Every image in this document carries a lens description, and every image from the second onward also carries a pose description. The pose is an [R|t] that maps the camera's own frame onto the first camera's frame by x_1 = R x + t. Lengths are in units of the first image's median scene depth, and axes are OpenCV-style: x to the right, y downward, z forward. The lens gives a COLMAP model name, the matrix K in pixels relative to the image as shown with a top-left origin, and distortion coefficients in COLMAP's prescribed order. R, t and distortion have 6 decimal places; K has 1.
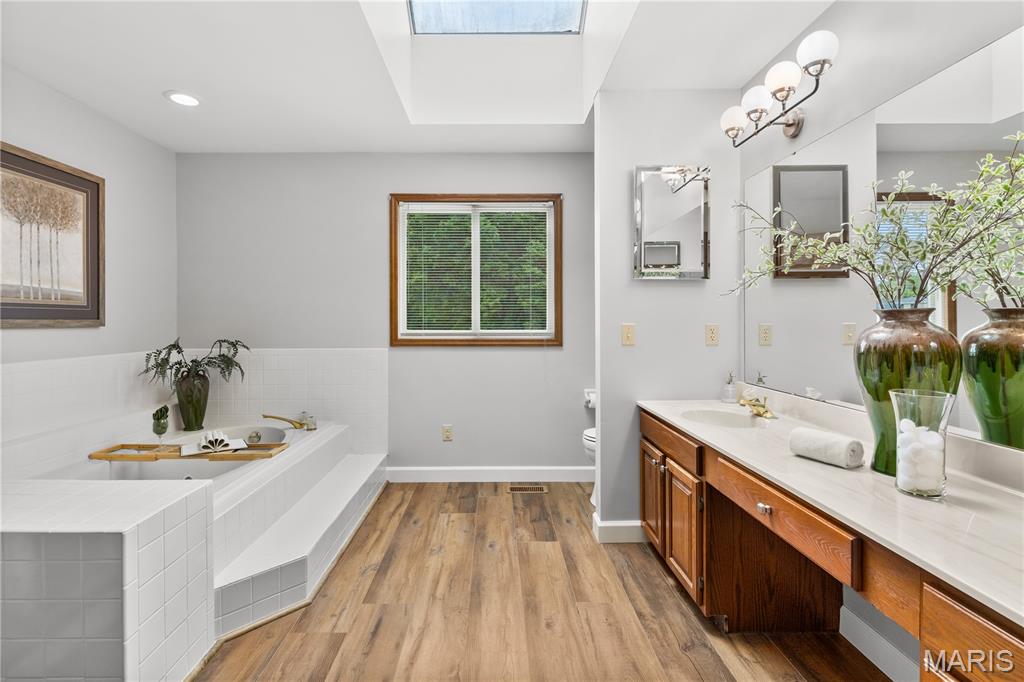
lens RADIAL K [[470.1, 0, 508.0], [0, 470.1, 316.7], [0, 0, 1]] dist [-0.001392, -0.000400]
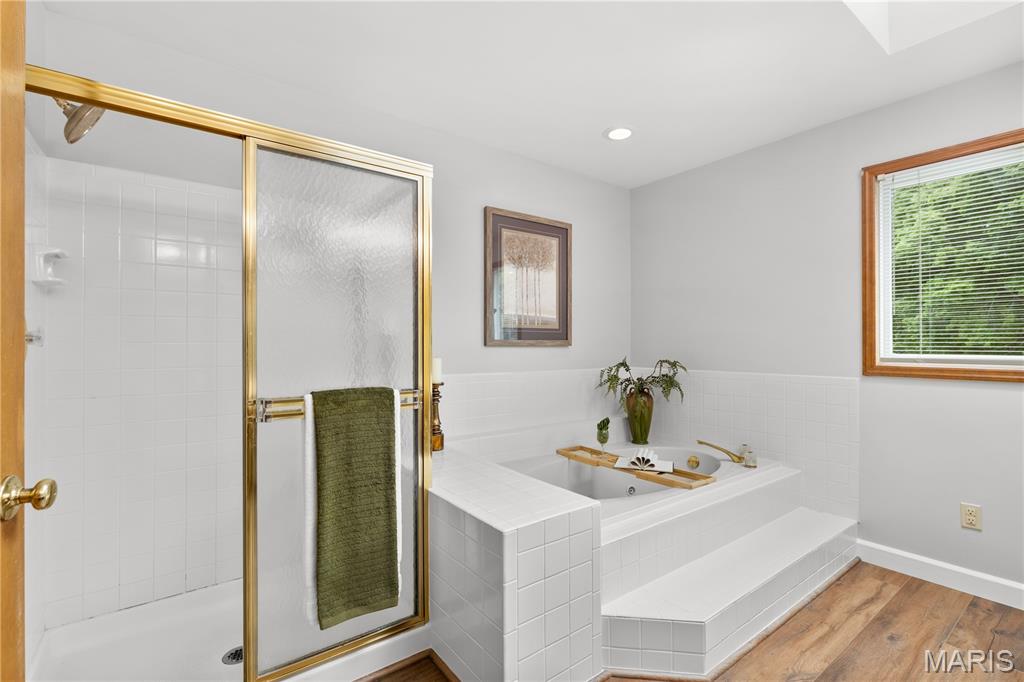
lens RADIAL K [[470.1, 0, 507.9], [0, 470.1, 340.3], [0, 0, 1]] dist [-0.001392, -0.000400]
pose [[0.583207, -0.005210, -0.812307, 0.029422], [0.007130, 0.999974, -0.001295, 0.007132], [0.812292, -0.005037, 0.583229, 0.159900]]
